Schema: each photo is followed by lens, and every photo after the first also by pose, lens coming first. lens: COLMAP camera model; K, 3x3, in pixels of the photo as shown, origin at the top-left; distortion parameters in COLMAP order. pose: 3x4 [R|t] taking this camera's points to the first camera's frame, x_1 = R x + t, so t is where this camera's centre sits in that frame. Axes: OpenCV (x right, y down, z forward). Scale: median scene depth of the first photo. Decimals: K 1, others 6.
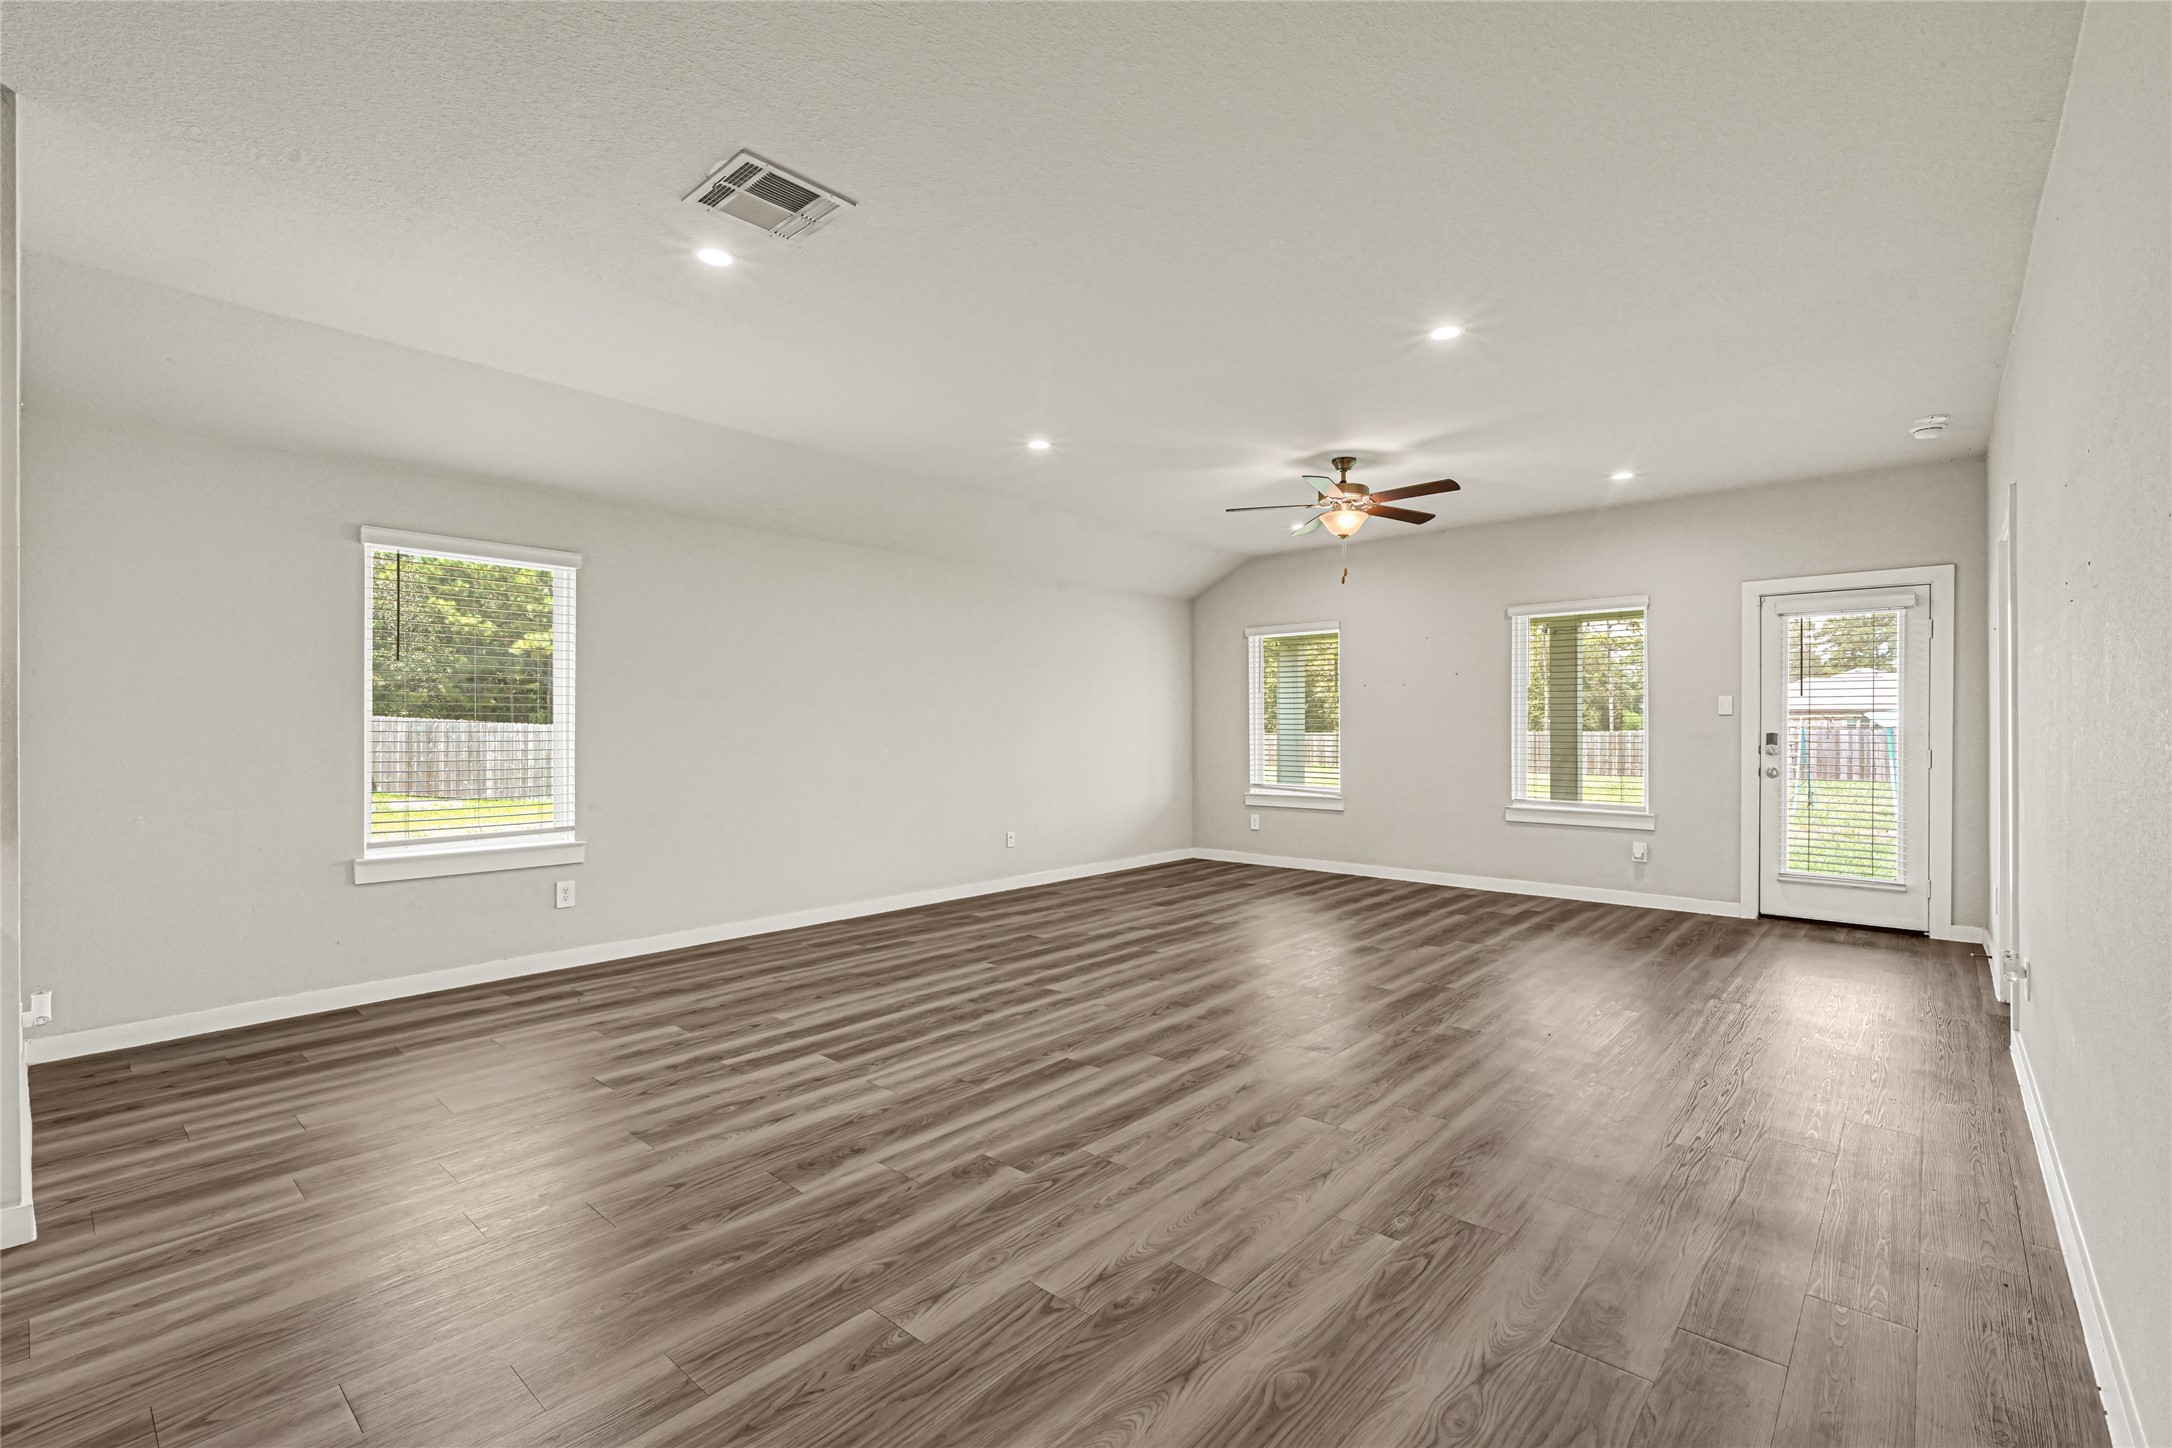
lens RADIAL K [[958.1, 0, 1096.6], [0, 958.1, 722.7], [0, 0, 1]] dist [0.001447, 0.000646]
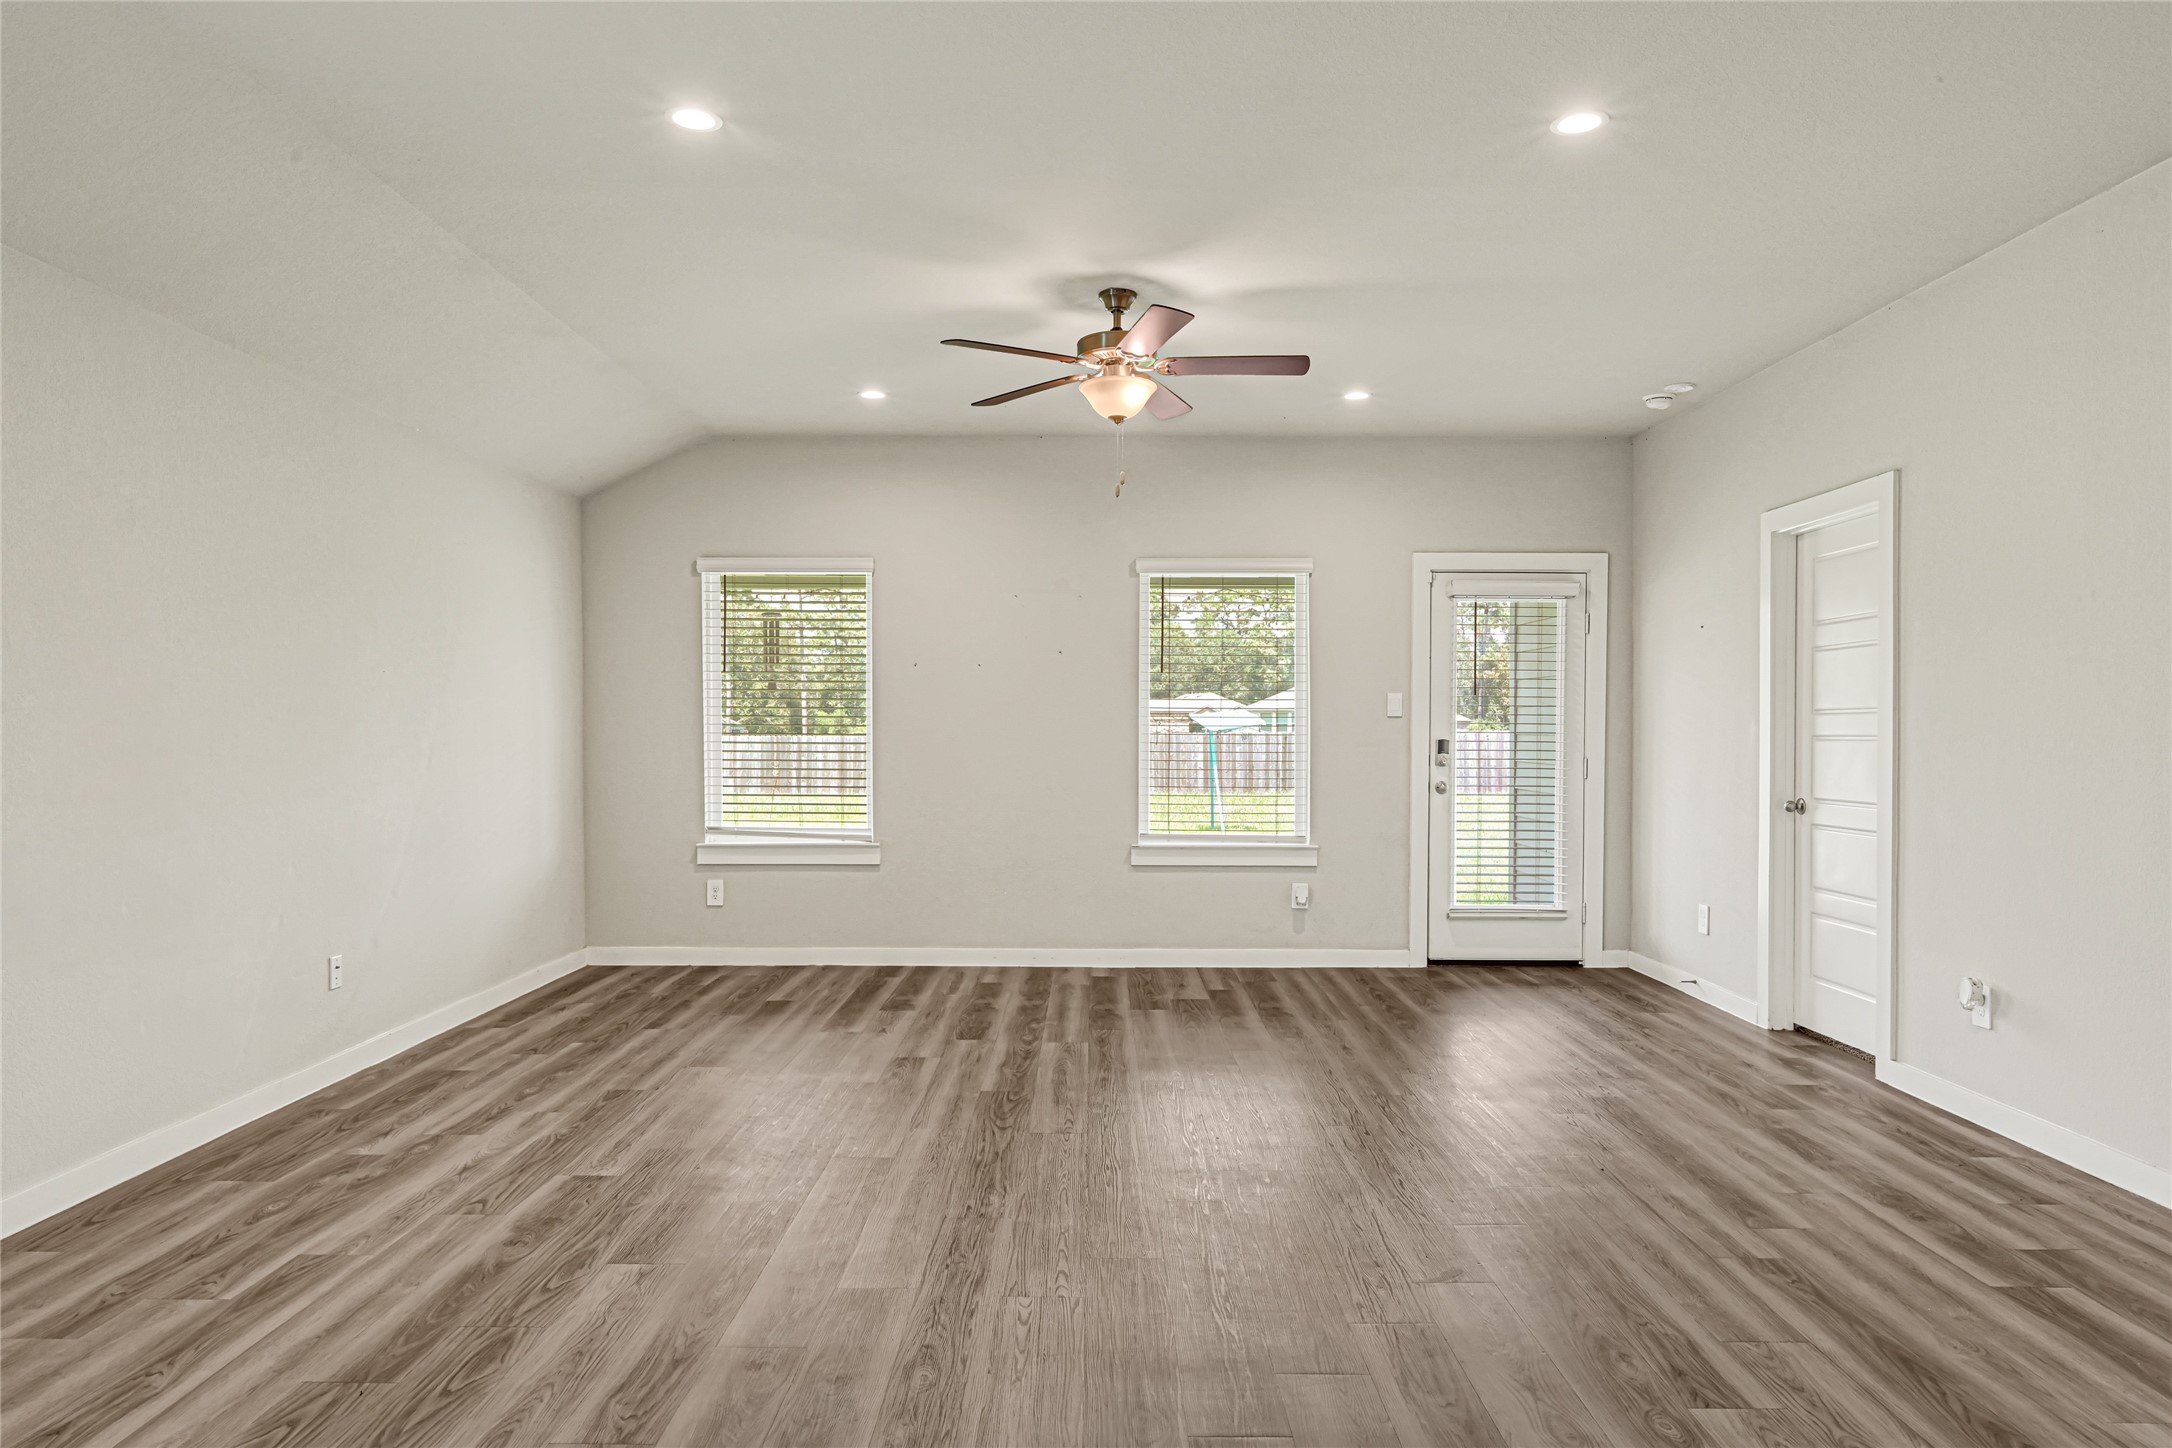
lens RADIAL K [[1381.2, 0, 1107.3], [0, 1381.2, 743.9], [0, 0, 1]] dist [-0.004737, 0.000750]
pose [[0.748827, -0.003744, 0.662755, -0.374750], [-0.006712, 0.999890, 0.013232, 0.001209], [-0.662731, -0.014357, 0.748720, 0.385346]]
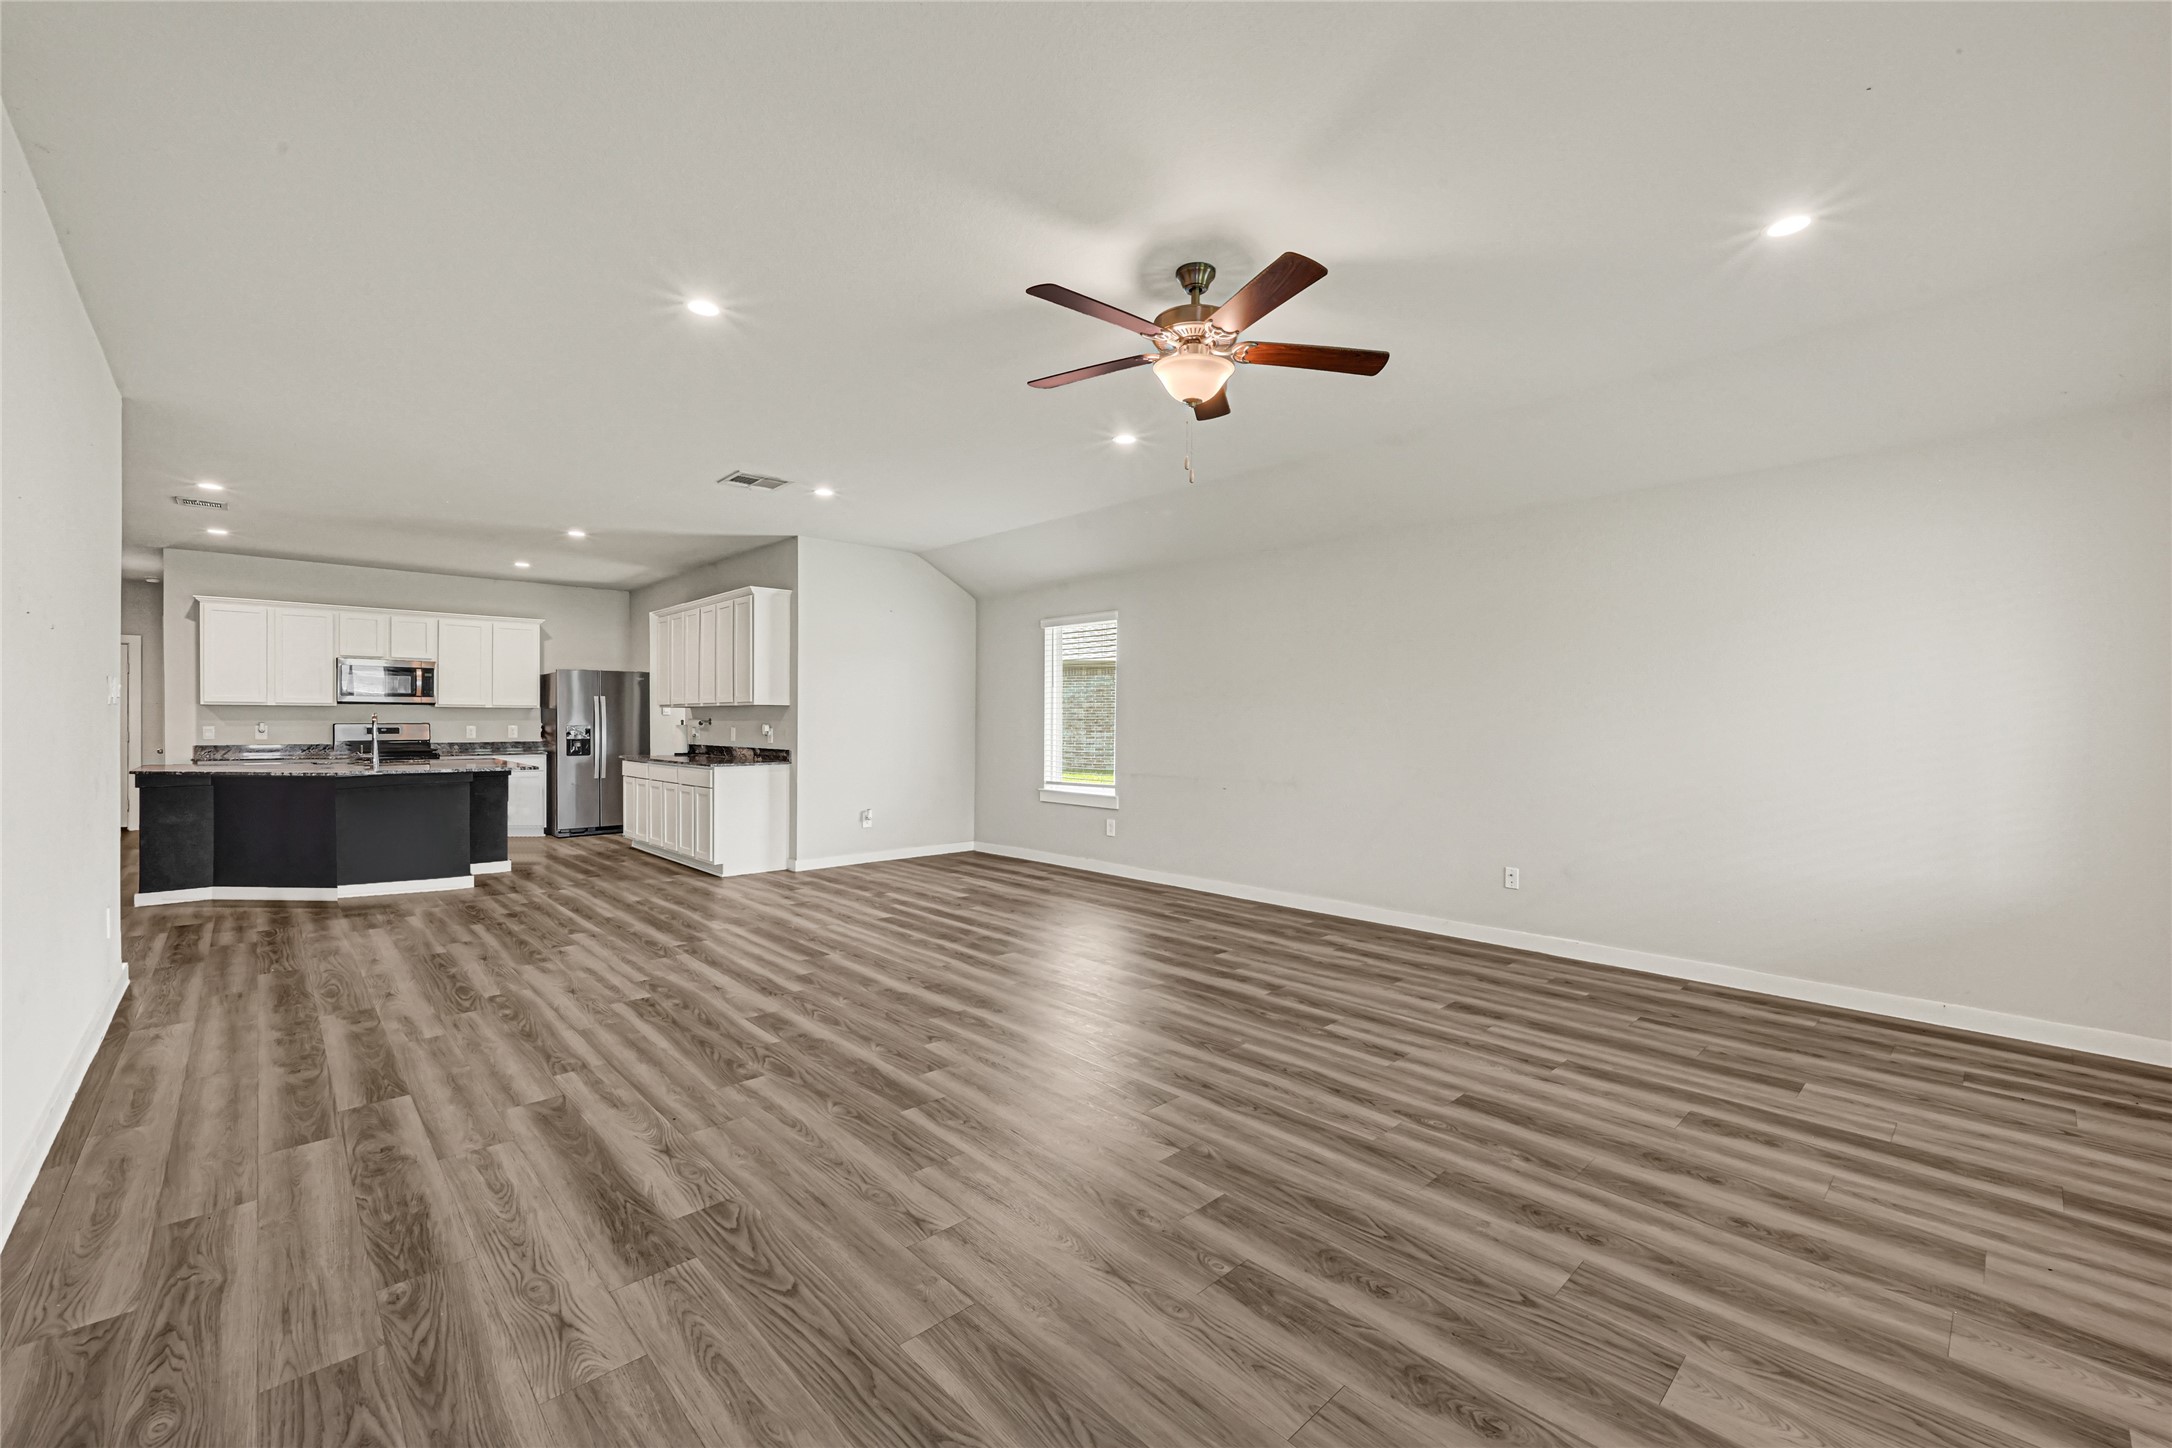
lens RADIAL K [[897.2, 0, 1086.0], [0, 897.2, 724.0], [0, 0, 1]] dist [0.010713, 0.000013]
pose [[-0.107589, 0.003600, -0.994189, 0.922247], [0.003009, 0.999990, 0.003295, 0.002746], [0.994191, -0.002637, -0.107599, 1.119292]]
